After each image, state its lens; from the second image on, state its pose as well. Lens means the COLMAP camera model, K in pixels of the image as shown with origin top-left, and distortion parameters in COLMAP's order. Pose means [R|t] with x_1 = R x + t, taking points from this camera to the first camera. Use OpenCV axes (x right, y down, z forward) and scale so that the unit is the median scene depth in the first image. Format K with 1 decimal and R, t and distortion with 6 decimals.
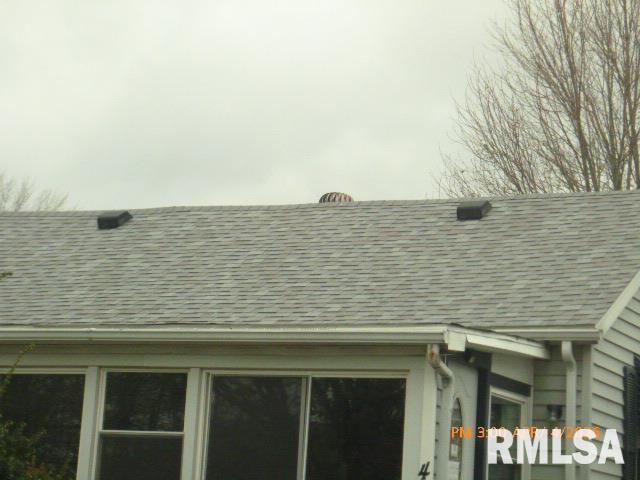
lens RADIAL K [[1871.2, 0, 320.0], [0, 1871.2, 240.0], [0, 0, 1]] dist [-0.071904, -0.319649]
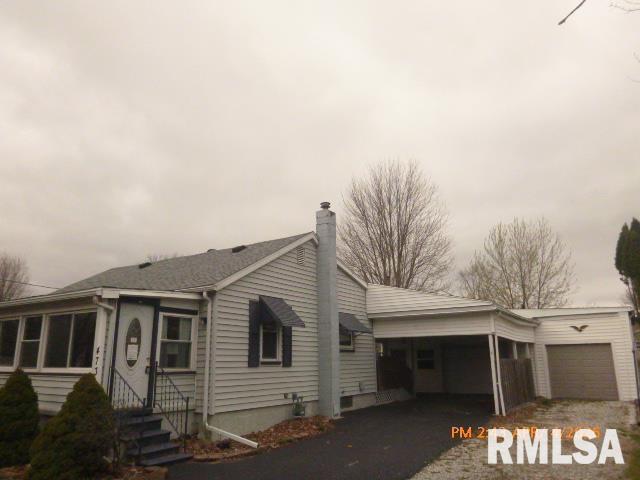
lens RADIAL K [[480.9, 0, 320.0], [0, 480.9, 240.0], [0, 0, 1]] dist [-0.022094, -0.003053]
pose [[0.987938, -0.097415, -0.120370, 0.377275], [0.087315, 0.992417, -0.086519, 0.056170], [0.127886, 0.074965, 0.988952, 0.390808]]
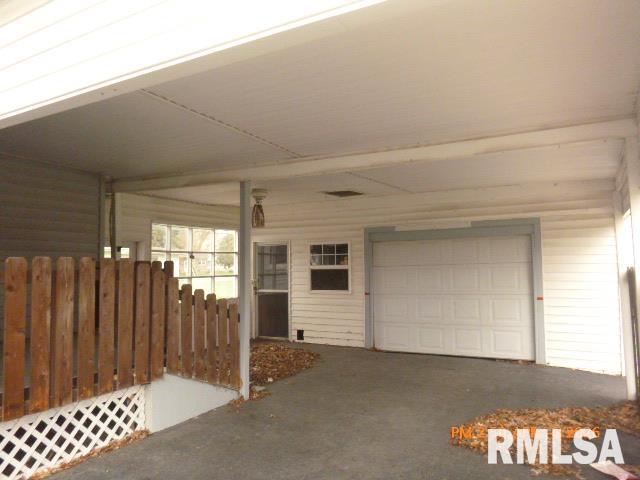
lens RADIAL K [[469.7, 0, 320.0], [0, 469.7, 240.0], [0, 0, 1]] dist [-0.028027, 0.000928]
pose [[0.995044, -0.069908, -0.070715, 0.511626], [0.077278, 0.991196, 0.107507, 0.213891], [0.062577, -0.112438, 0.991686, 1.284692]]
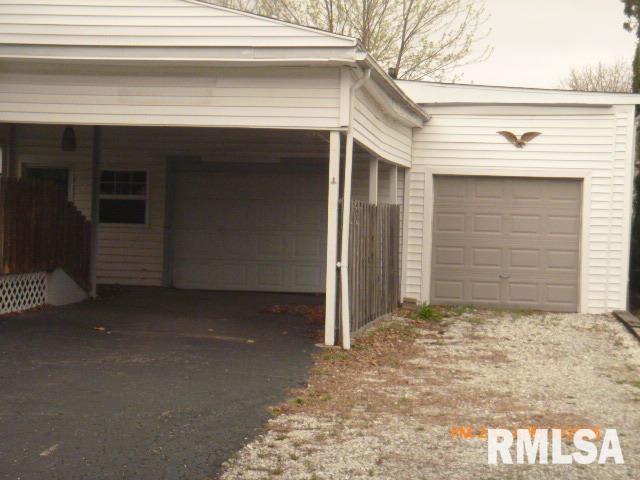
lens RADIAL K [[1222.2, 0, 320.0], [0, 1222.2, 240.0], [0, 0, 1]] dist [-0.042462, 0.058083]
pose [[0.965130, -0.030461, 0.259991, 0.343468], [-0.021681, 0.980492, 0.195362, 0.095277], [-0.260870, -0.194187, 0.945642, 0.555413]]
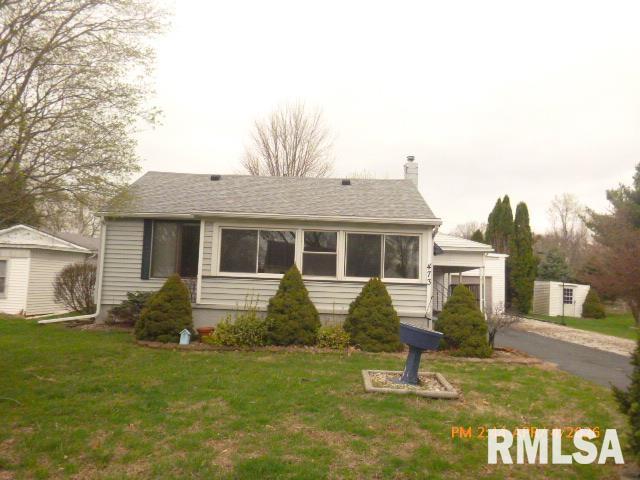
lens RADIAL K [[480.9, 0, 320.0], [0, 480.9, 240.0], [0, 0, 1]] dist [-0.022094, -0.003053]
pose [[0.907505, 0.015685, 0.419749, -0.397697], [-0.055521, 0.995014, 0.082856, 0.022317], [-0.416356, -0.098497, 0.903851, 0.330150]]
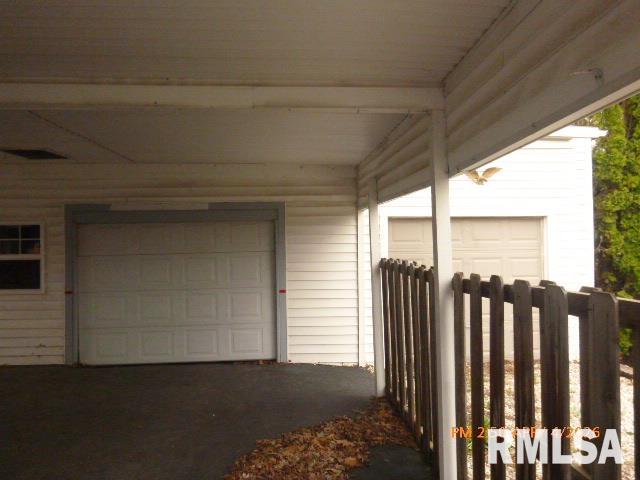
lens RADIAL K [[469.7, 0, 320.0], [0, 469.7, 240.0], [0, 0, 1]] dist [-0.028027, 0.000928]
pose [[0.860857, -0.060424, 0.505246, 0.509434], [-0.026091, 0.986377, 0.162418, 0.222009], [-0.508177, -0.153001, 0.847553, 1.373871]]
